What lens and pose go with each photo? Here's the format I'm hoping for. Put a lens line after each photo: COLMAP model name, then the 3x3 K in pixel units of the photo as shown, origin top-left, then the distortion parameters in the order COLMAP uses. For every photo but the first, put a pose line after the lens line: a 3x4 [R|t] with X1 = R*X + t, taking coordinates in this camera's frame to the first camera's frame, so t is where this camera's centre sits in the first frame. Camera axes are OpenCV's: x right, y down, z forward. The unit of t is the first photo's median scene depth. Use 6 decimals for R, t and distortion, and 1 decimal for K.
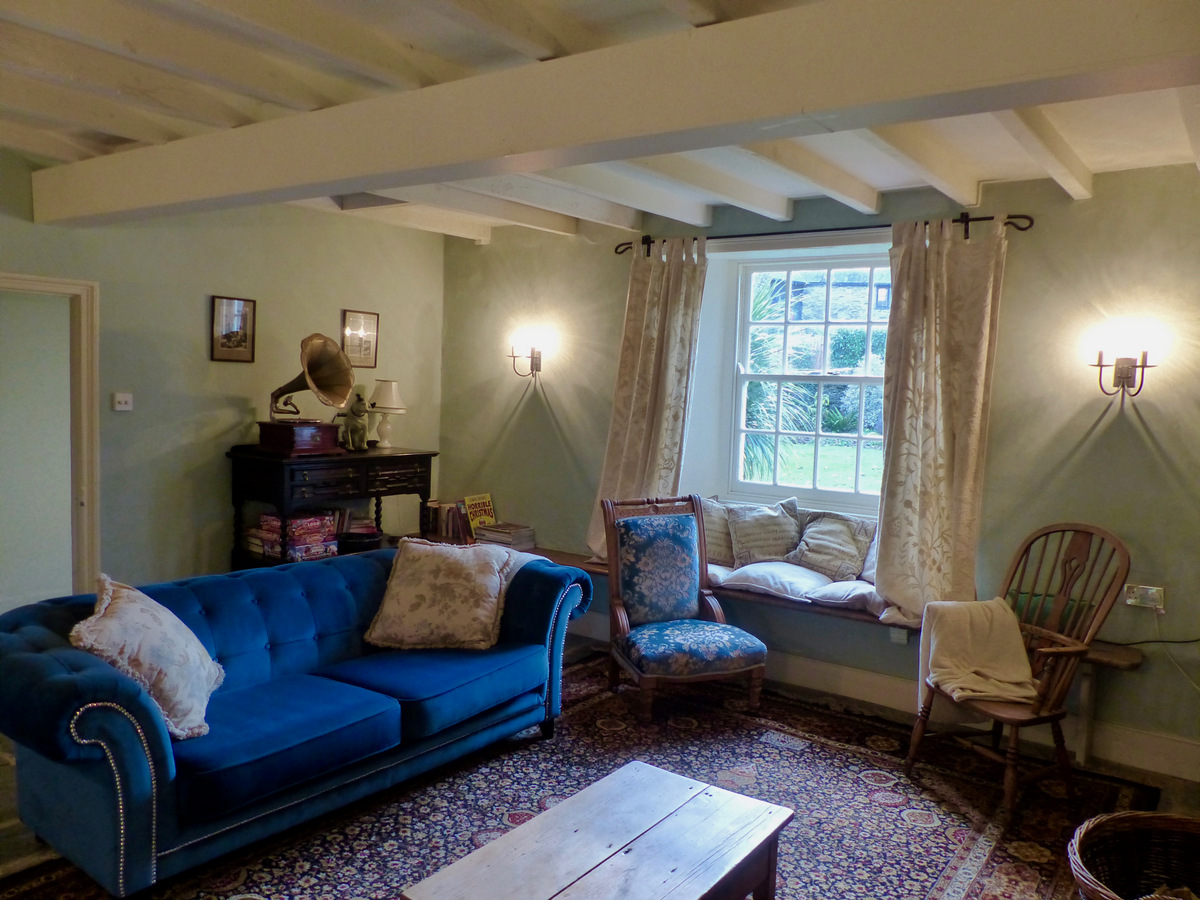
lens RADIAL K [[941.9, 0, 600.0], [0, 941.9, 450.0], [0, 0, 1]] dist [-0.056299, -0.003045]
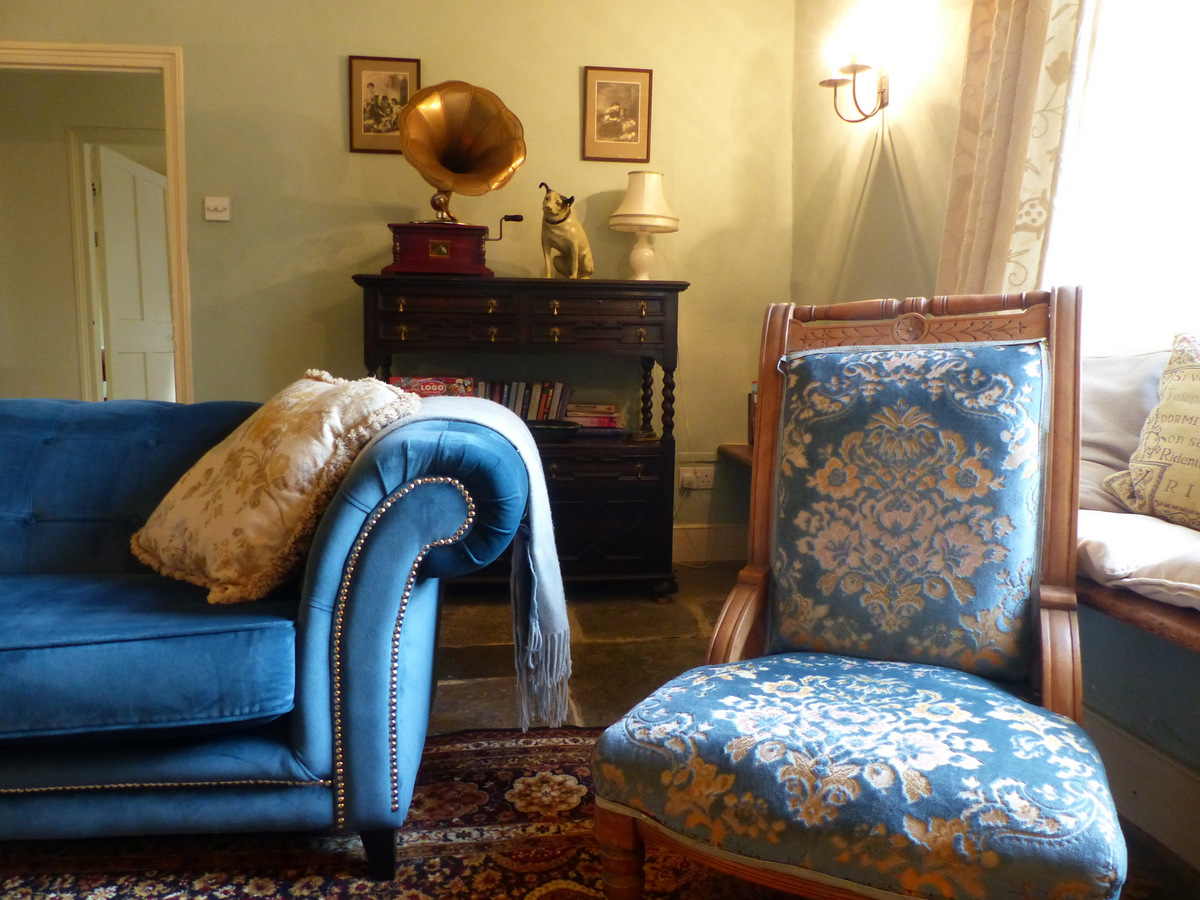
lens RADIAL K [[918.7, 0, 600.0], [0, 918.7, 450.0], [0, 0, 1]] dist [-0.028645, 0.002534]
pose [[0.657956, 0.046107, -0.751643, 0.240390], [-0.041618, 0.998825, 0.024839, 0.106288], [0.751905, 0.014939, 0.659102, 0.718000]]
